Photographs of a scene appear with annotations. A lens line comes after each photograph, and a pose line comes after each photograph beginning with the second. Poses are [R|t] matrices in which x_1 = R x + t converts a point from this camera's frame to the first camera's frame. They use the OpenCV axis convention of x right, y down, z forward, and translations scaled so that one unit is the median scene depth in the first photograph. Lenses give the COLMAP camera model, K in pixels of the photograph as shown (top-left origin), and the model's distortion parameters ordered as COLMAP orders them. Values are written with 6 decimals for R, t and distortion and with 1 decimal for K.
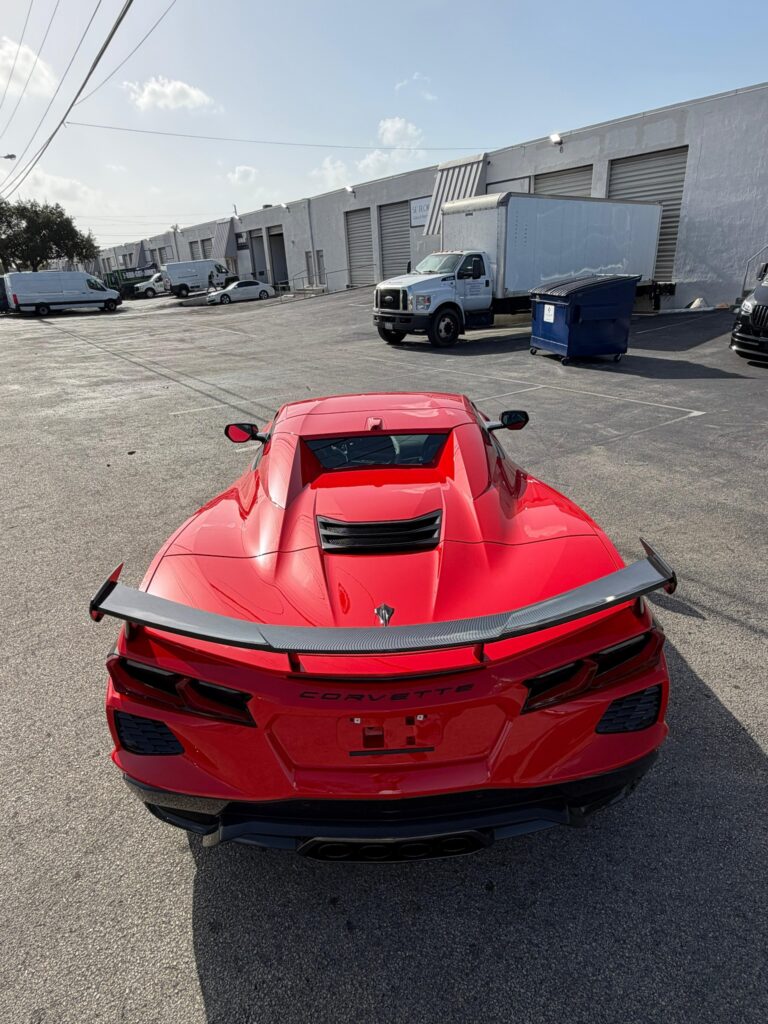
lens RADIAL K [[563.5, 0, 384.5], [0, 563.5, 508.4], [0, 0, 1]] dist [0.000598, 0.000349]
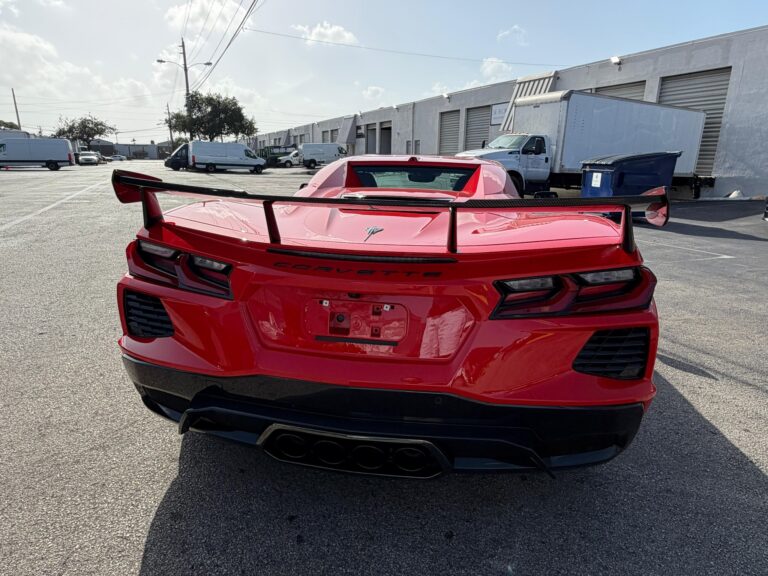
lens RADIAL K [[457.6, 0, 385.9], [0, 457.6, 290.5], [0, 0, 1]] dist [0.000538, 0.000655]
pose [[0.982952, 0.112137, -0.145707, 0.027867], [-0.129507, 0.984799, -0.115756, 0.068667], [0.130512, 0.132653, 0.982532, 0.030699]]
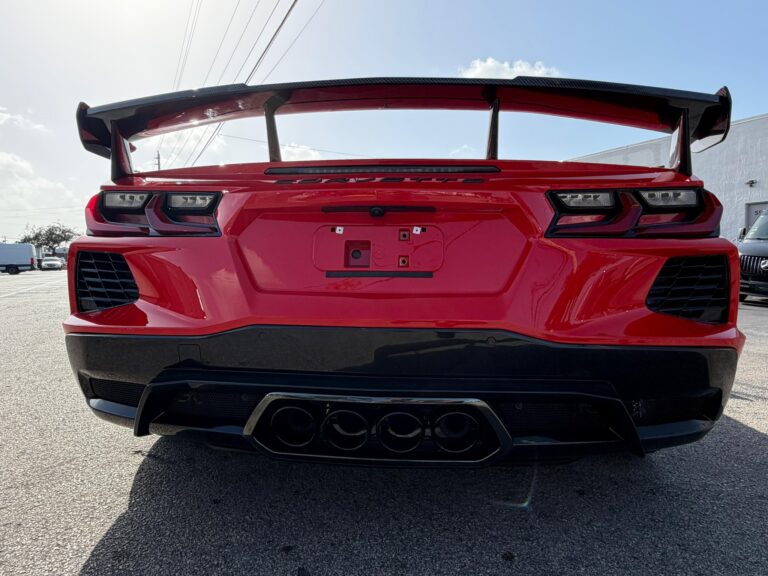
lens RADIAL K [[459.4, 0, 384.1], [0, 459.4, 289.5], [0, 0, 1]] dist [-0.000152, 0.000704]
pose [[0.993365, 0.054838, -0.101085, 0.013810], [-0.085680, 0.939216, -0.332464, 0.106042], [0.076709, 0.338919, 0.937683, 0.064380]]
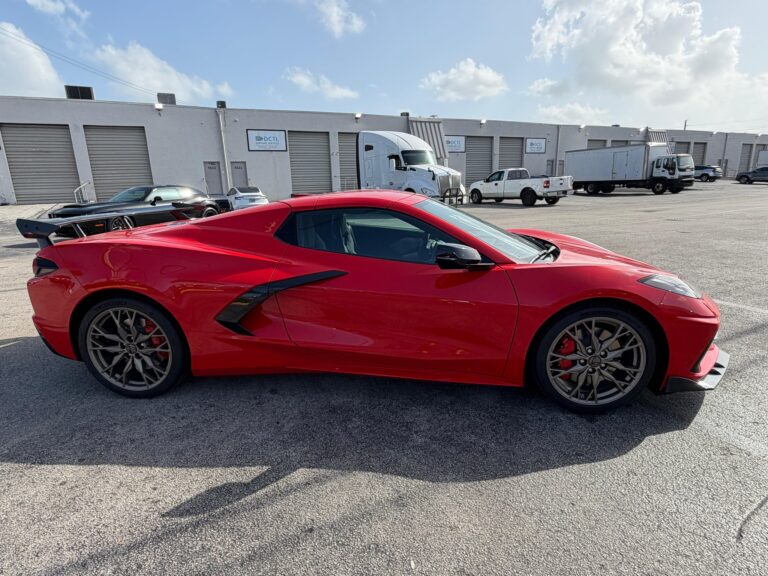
lens RADIAL K [[422.7, 0, 385.7], [0, 422.7, 306.7], [0, 0, 1]] dist [0.000598, 0.000349]
pose [[-0.109596, 0.317141, -0.942025, 0.310329], [-0.366388, 0.868109, 0.334883, -0.100924], [0.923985, 0.381849, 0.021056, 0.374266]]
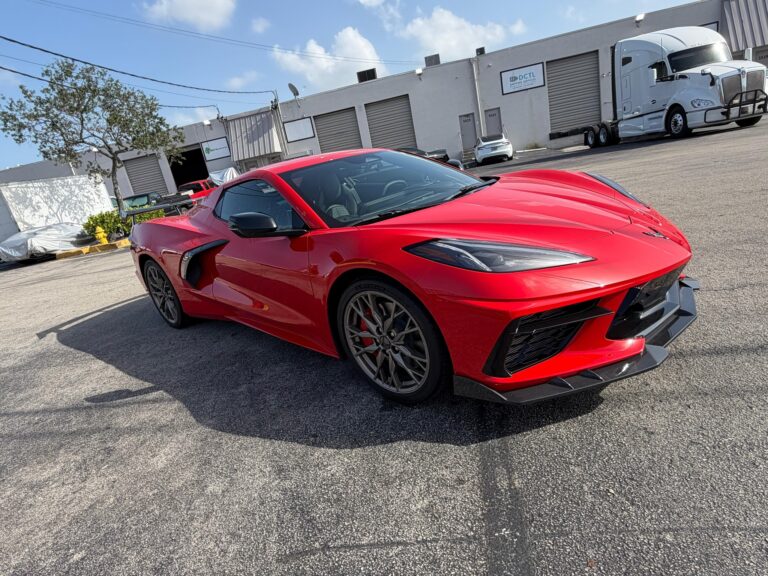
lens RADIAL K [[422.7, 0, 385.7], [0, 422.7, 306.7], [0, 0, 1]] dist [0.000598, 0.000349]
pose [[-0.660369, 0.394359, -0.639057, 0.230437], [-0.092802, 0.801627, 0.590577, -0.155050], [0.745185, 0.449305, -0.492772, 0.541771]]
